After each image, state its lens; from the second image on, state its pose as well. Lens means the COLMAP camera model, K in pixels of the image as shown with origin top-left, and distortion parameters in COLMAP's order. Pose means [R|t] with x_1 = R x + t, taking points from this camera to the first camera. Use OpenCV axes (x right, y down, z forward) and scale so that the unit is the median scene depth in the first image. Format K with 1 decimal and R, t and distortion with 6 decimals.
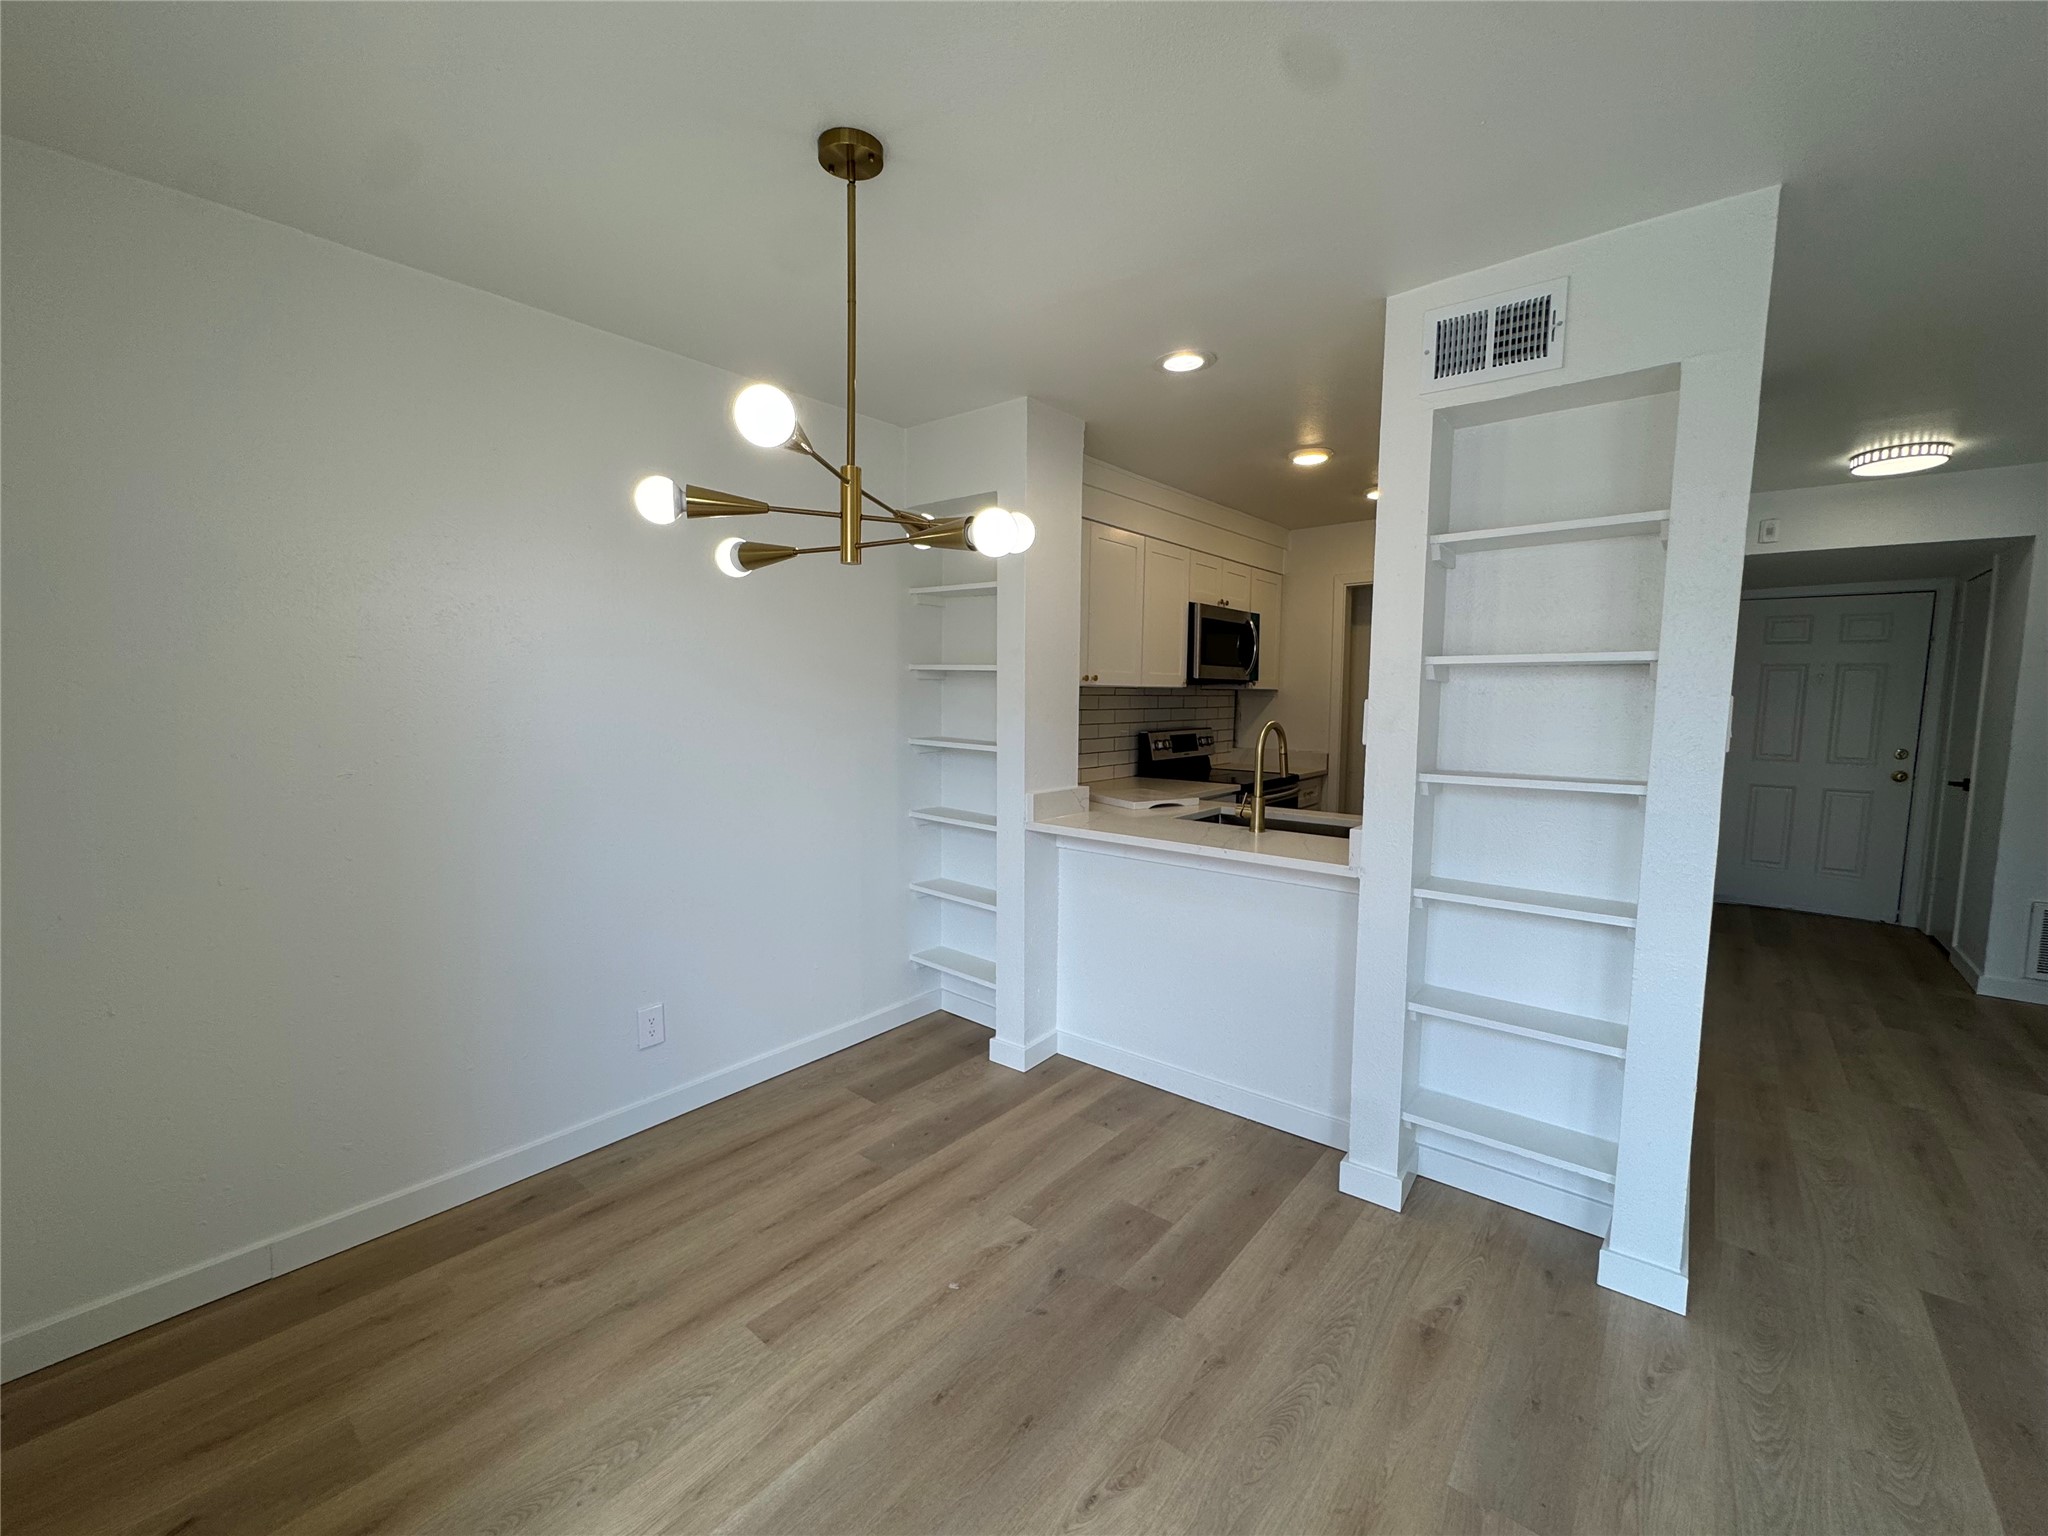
lens RADIAL K [[823.2, 0, 1024.0], [0, 823.2, 768.0], [0, 0, 1]] dist [-0.001915, -0.000346]
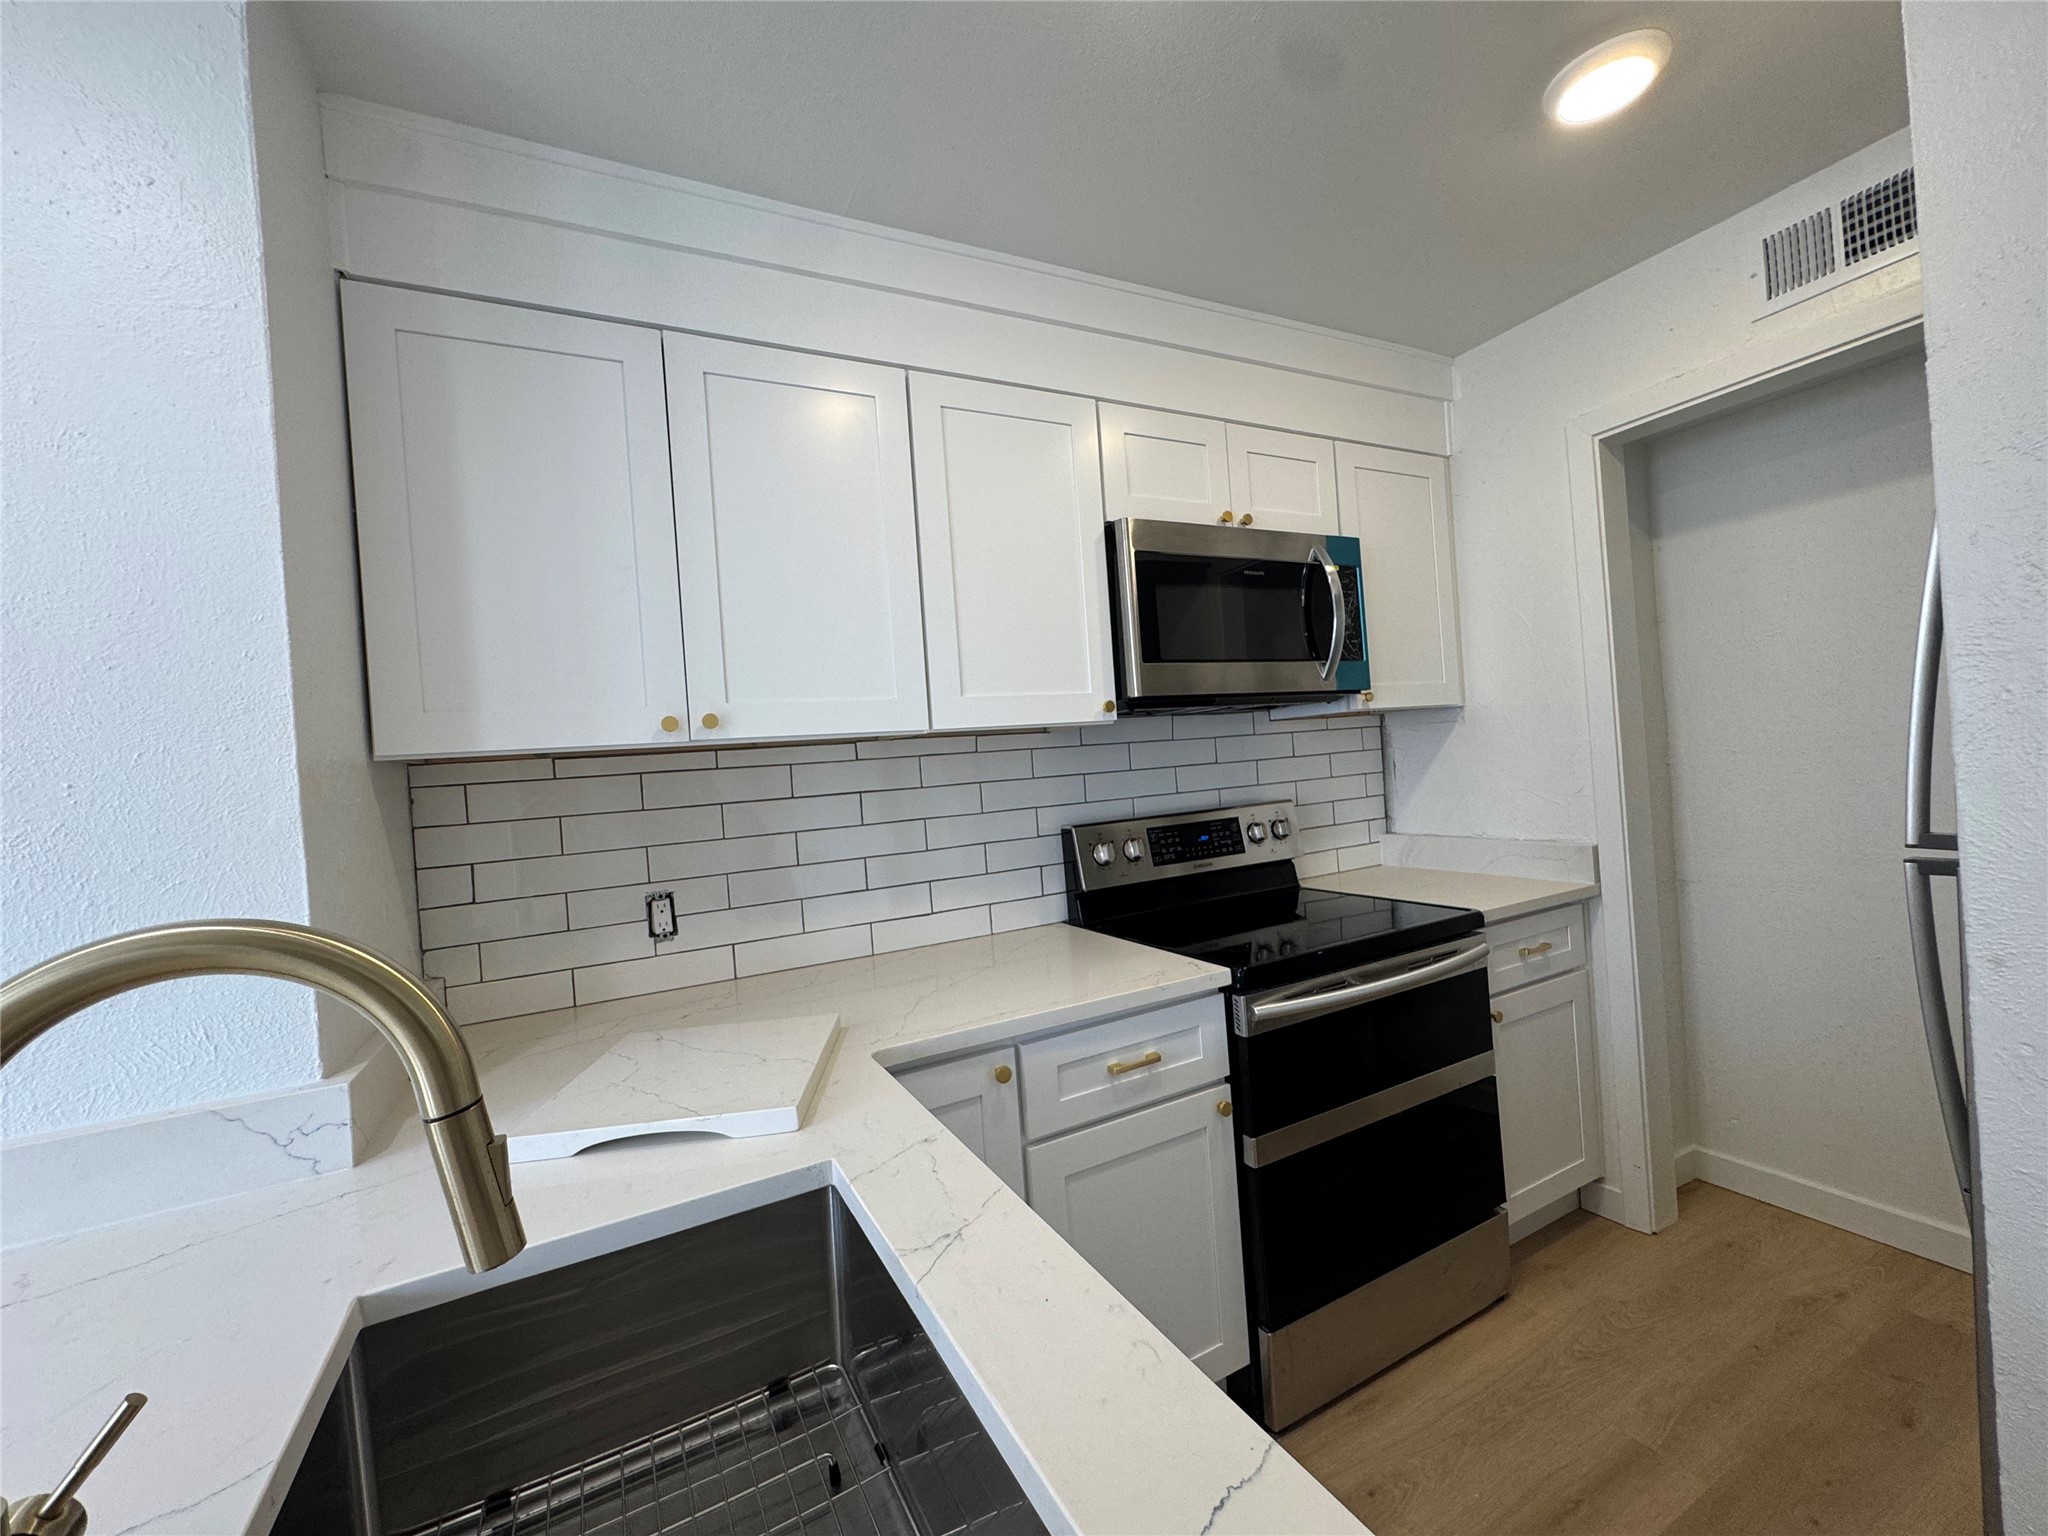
lens RADIAL K [[823.2, 0, 1024.0], [0, 823.2, 768.0], [0, 0, 1]] dist [-0.001915, -0.000346]
pose [[0.921224, -0.073213, -0.382081, 0.494002], [0.044994, 0.995592, -0.082288, -0.064931], [0.386421, 0.058615, 0.920458, 0.938670]]
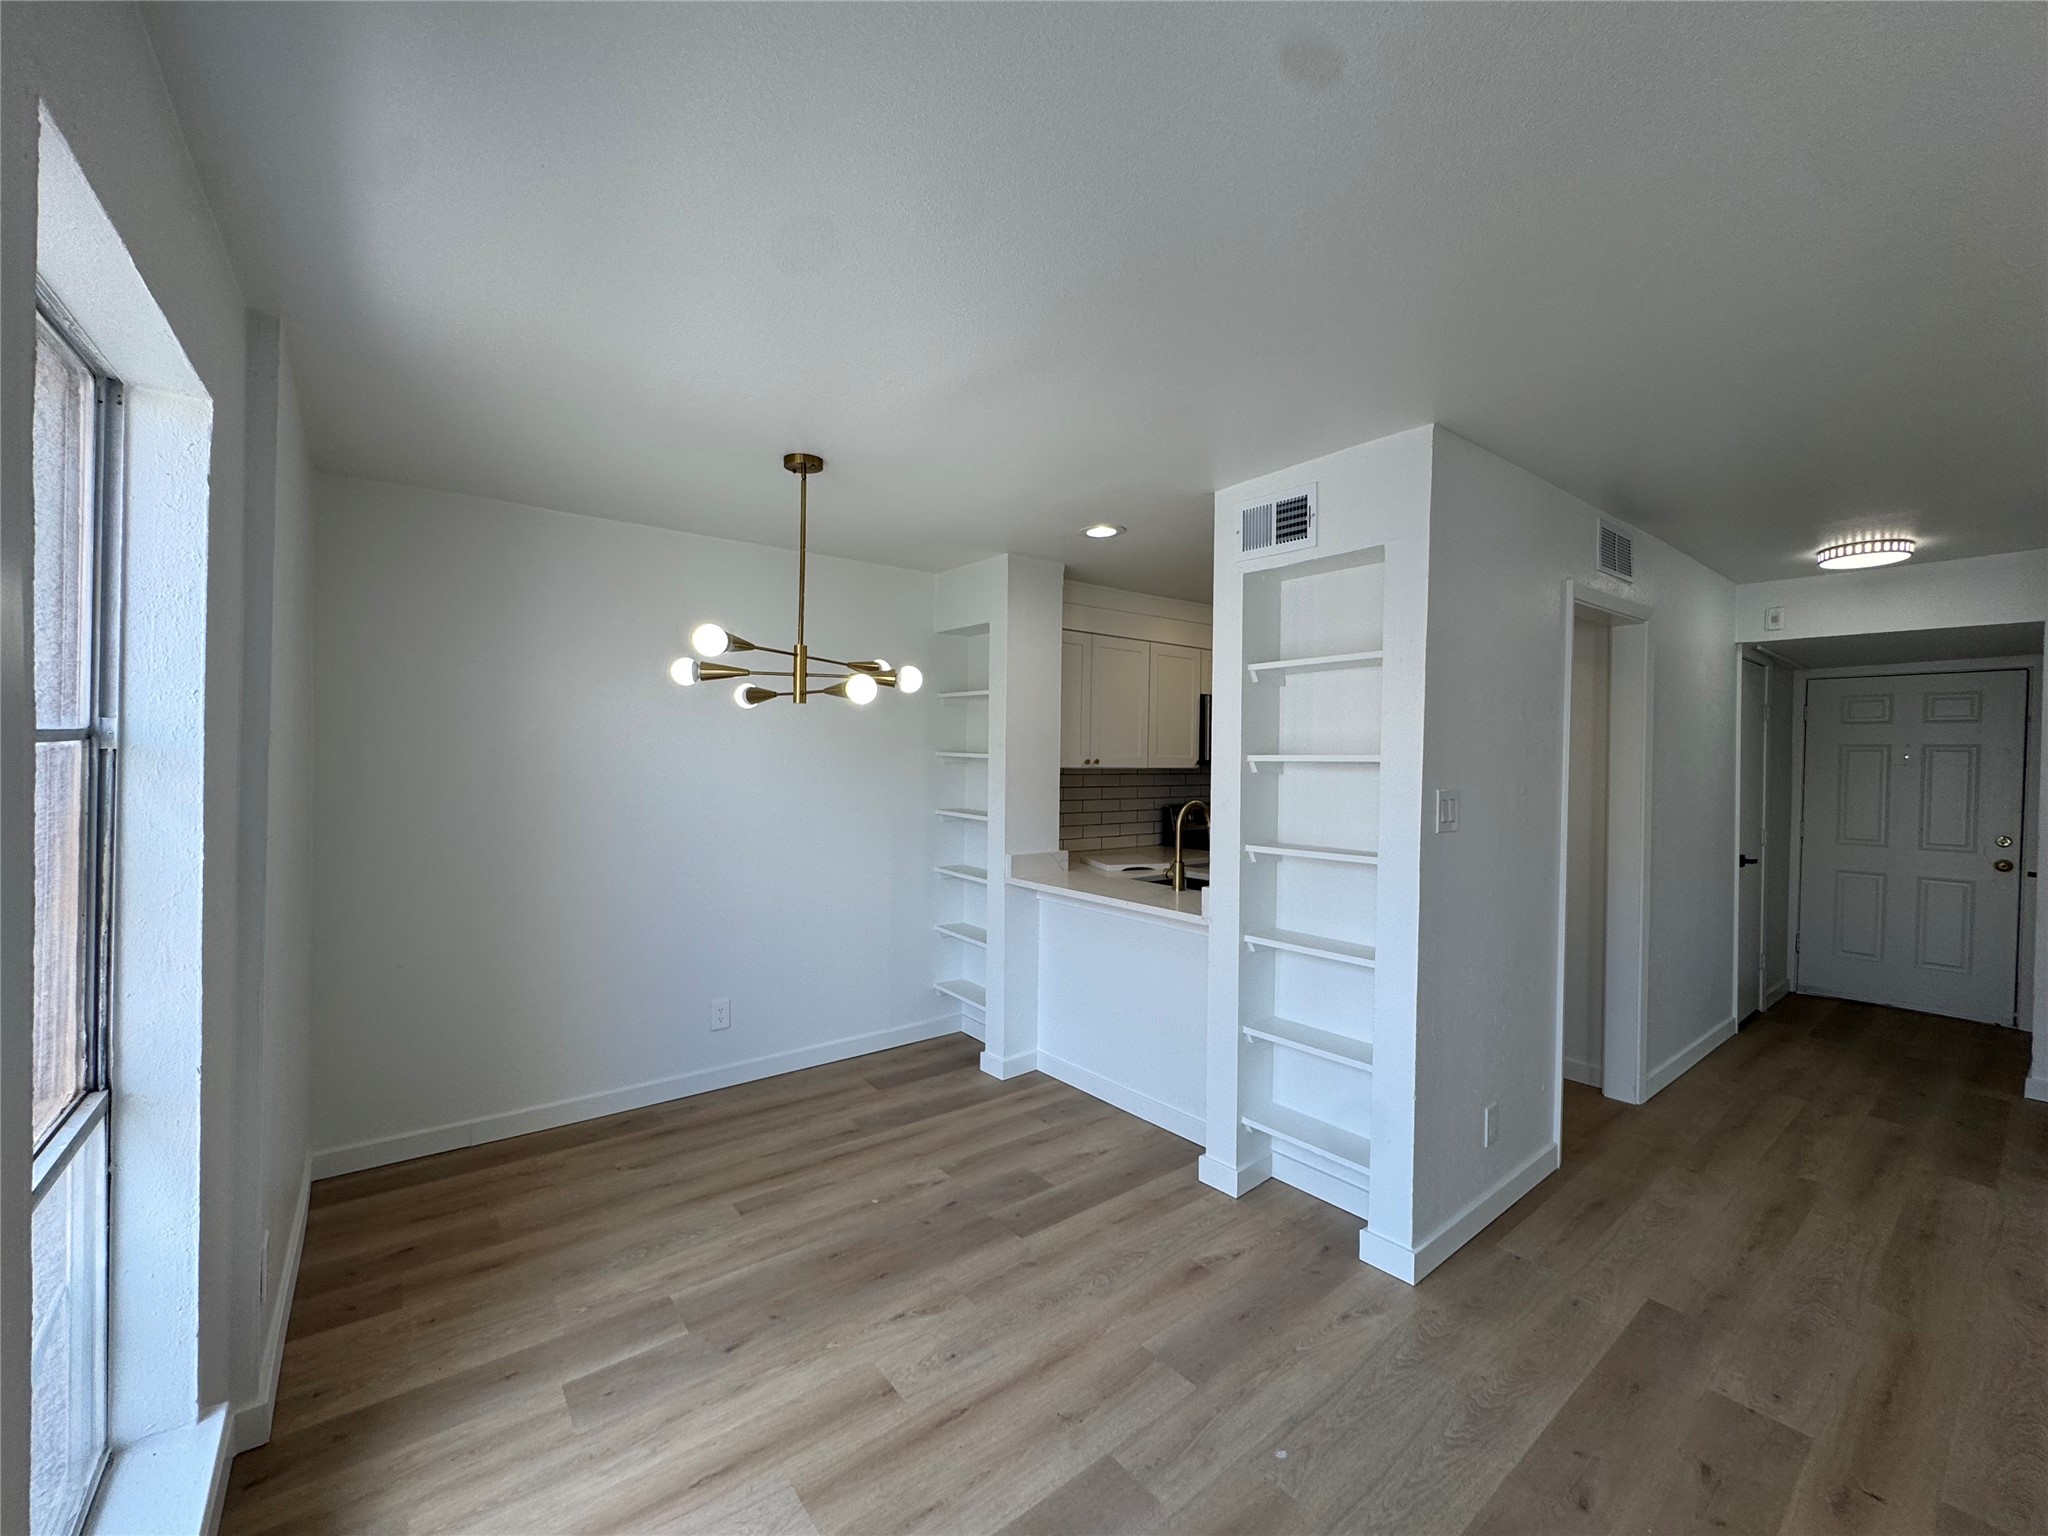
lens RADIAL K [[825.4, 0, 1023.2], [0, 825.4, 764.1], [0, 0, 1]] dist [-0.001488, -0.000237]
pose [[0.977507, 0.004246, -0.210862, 0.316256], [-0.022503, 0.996189, -0.084263, -0.001409], [0.209701, 0.087112, 0.973877, -0.268277]]
